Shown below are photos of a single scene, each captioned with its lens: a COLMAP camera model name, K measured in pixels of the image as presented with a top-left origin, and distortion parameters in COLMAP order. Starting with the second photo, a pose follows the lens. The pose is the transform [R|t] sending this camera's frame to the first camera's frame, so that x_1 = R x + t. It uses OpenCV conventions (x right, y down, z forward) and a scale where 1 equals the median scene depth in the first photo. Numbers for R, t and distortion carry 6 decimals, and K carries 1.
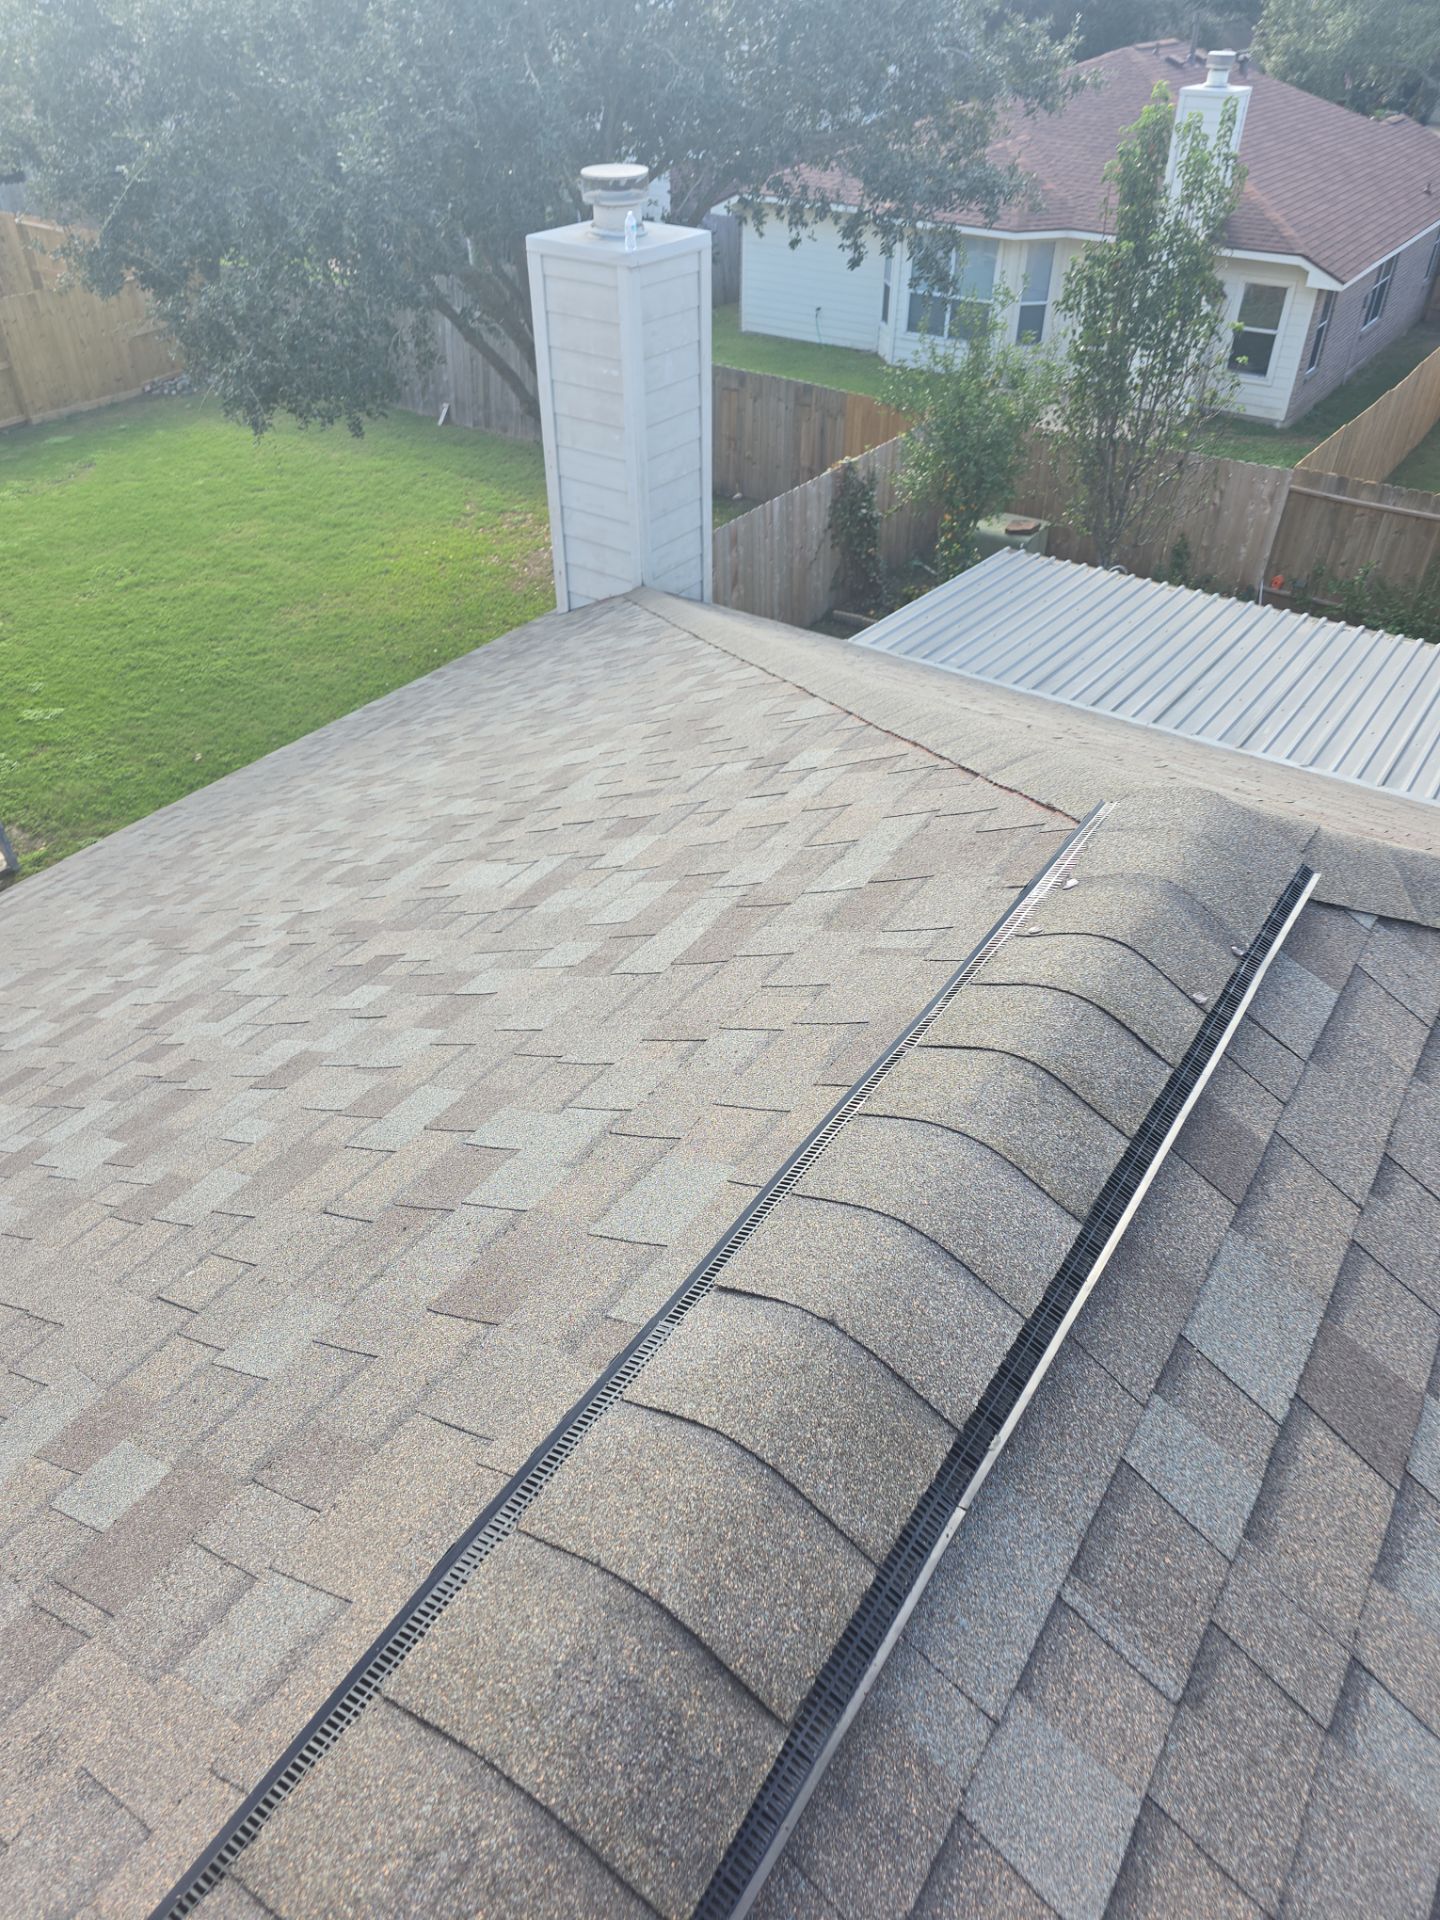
lens RADIAL K [[1284.5, 0, 742.3], [0, 1284.5, 965.3], [0, 0, 1]] dist [0.056674, -0.050109]
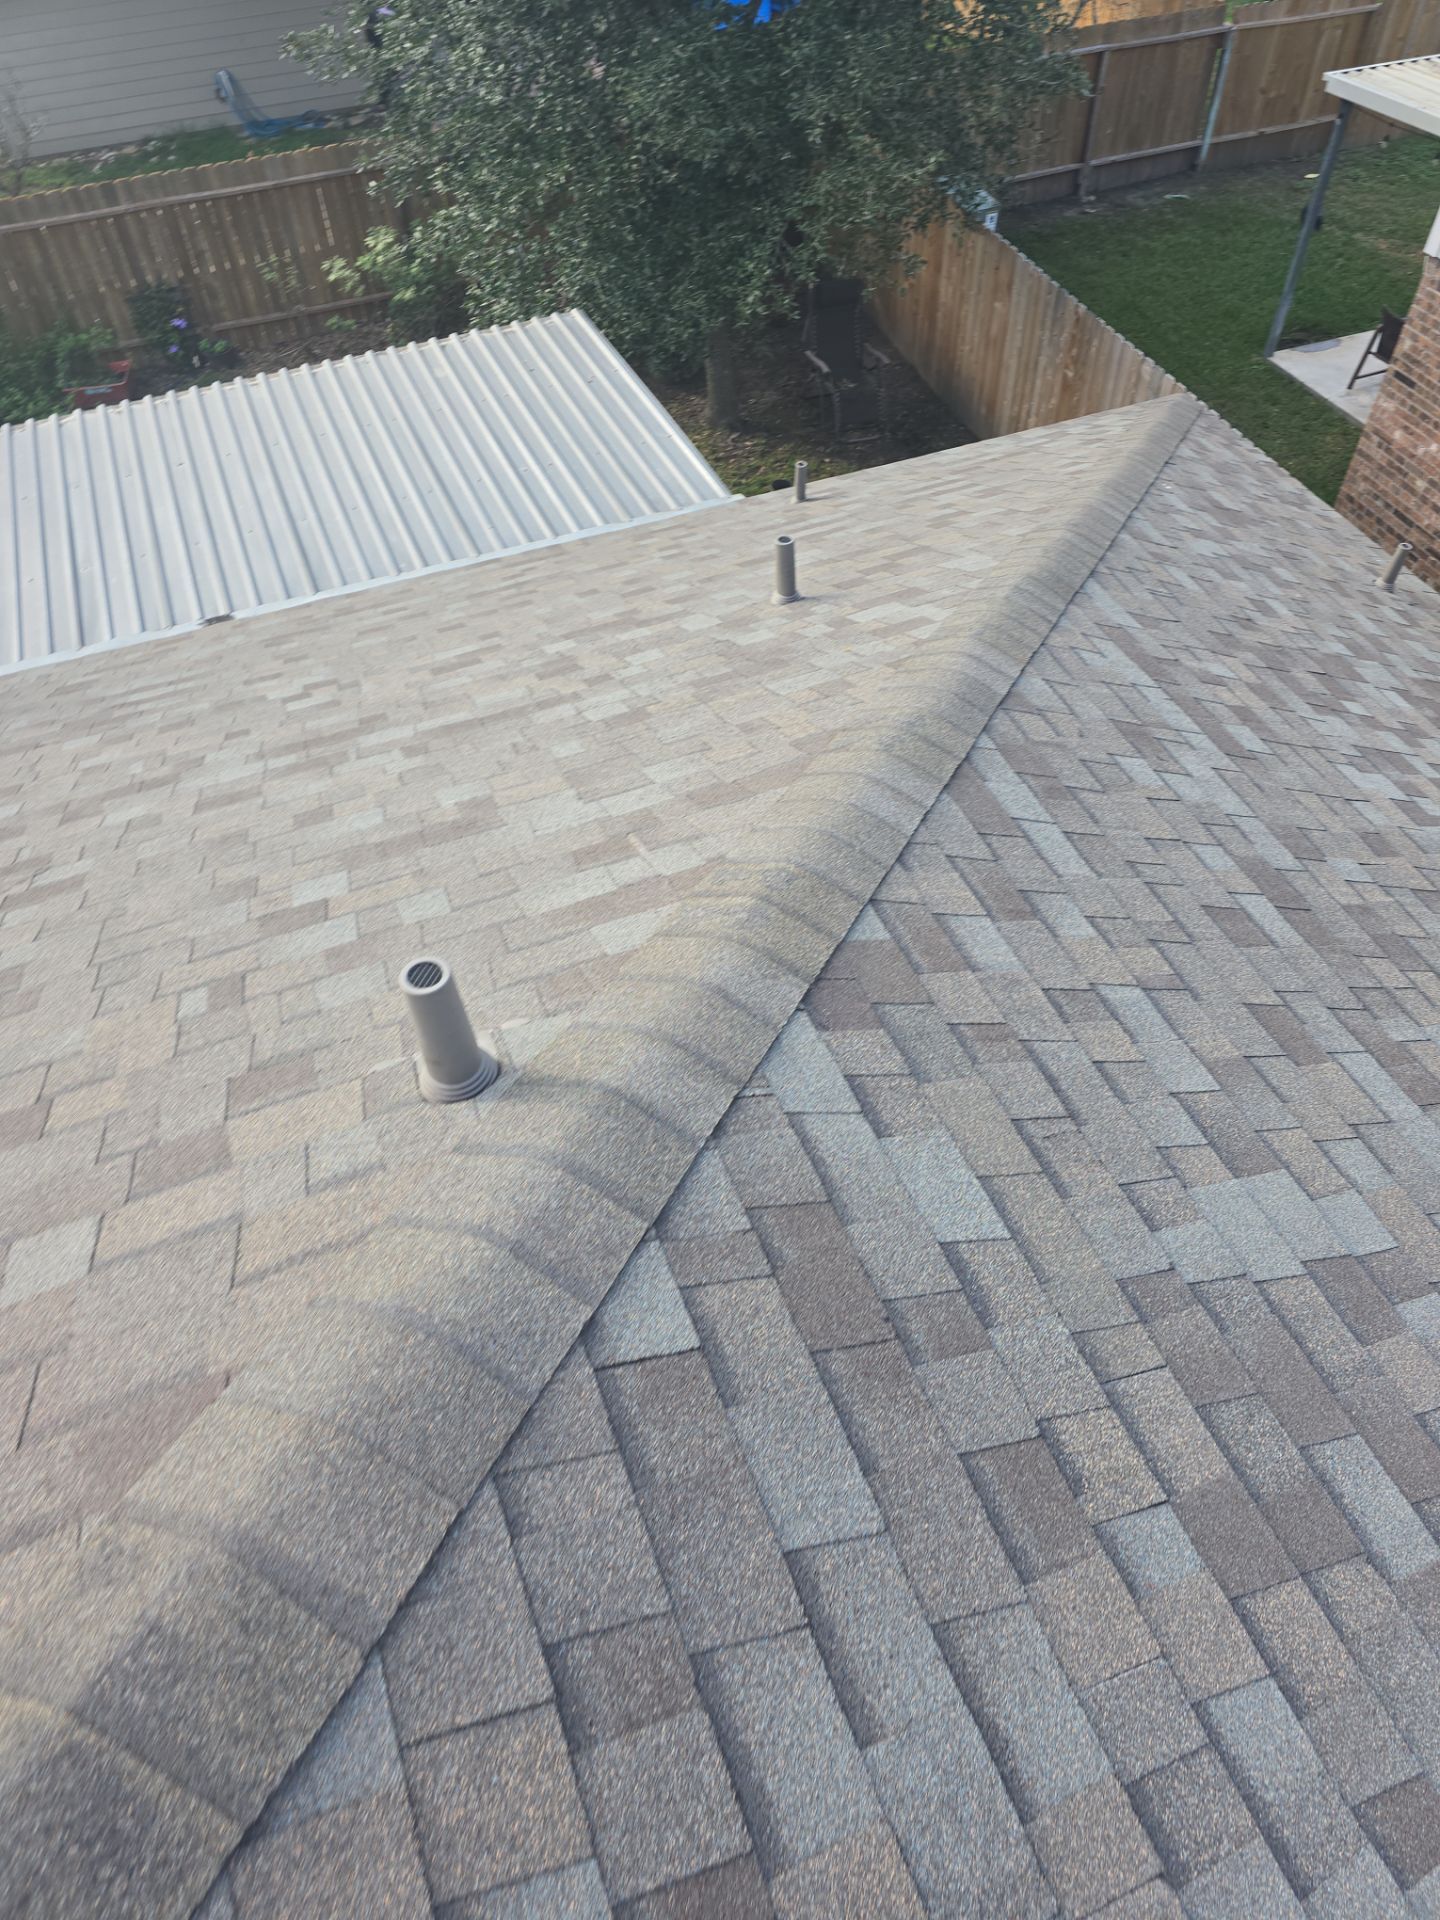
lens RADIAL K [[1284.5, 0, 707.8], [0, 1284.5, 961.8], [0, 0, 1]] dist [0.056674, -0.050109]
pose [[0.569668, -0.652628, 0.499555, 0.115726], [0.535577, 0.755825, 0.376677, -0.055116], [-0.623407, 0.052970, 0.780102, 0.085361]]
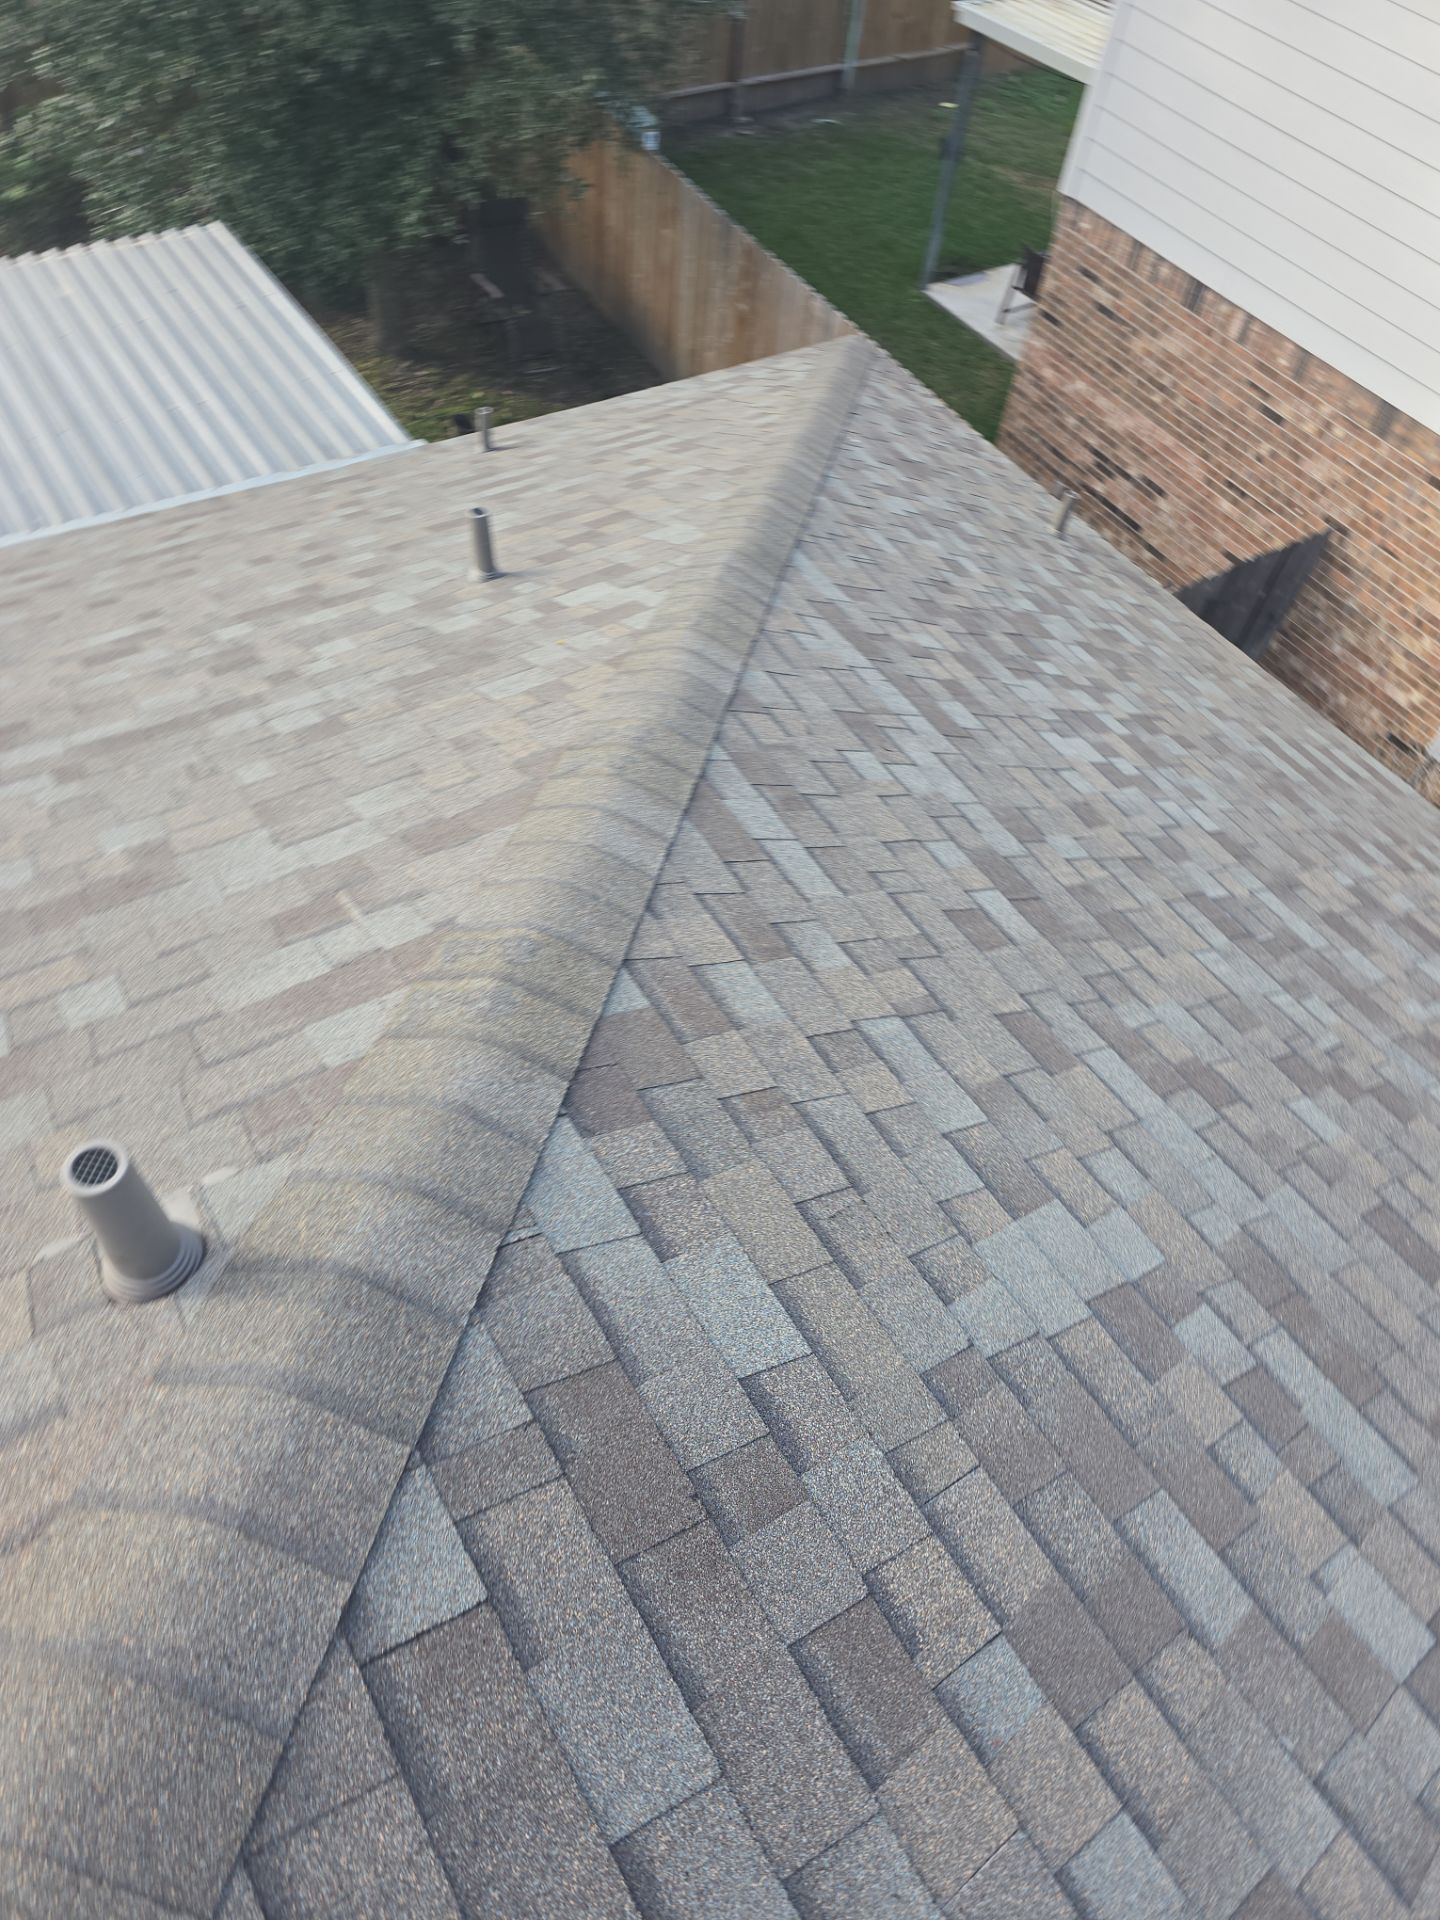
lens RADIAL K [[1284.5, 0, 718.3], [0, 1284.5, 957.4], [0, 0, 1]] dist [0.056674, -0.050109]
pose [[0.391818, -0.719135, 0.573867, 0.135946], [0.501347, 0.689884, 0.522218, -0.061925], [-0.771447, 0.083092, 0.630845, 0.098370]]
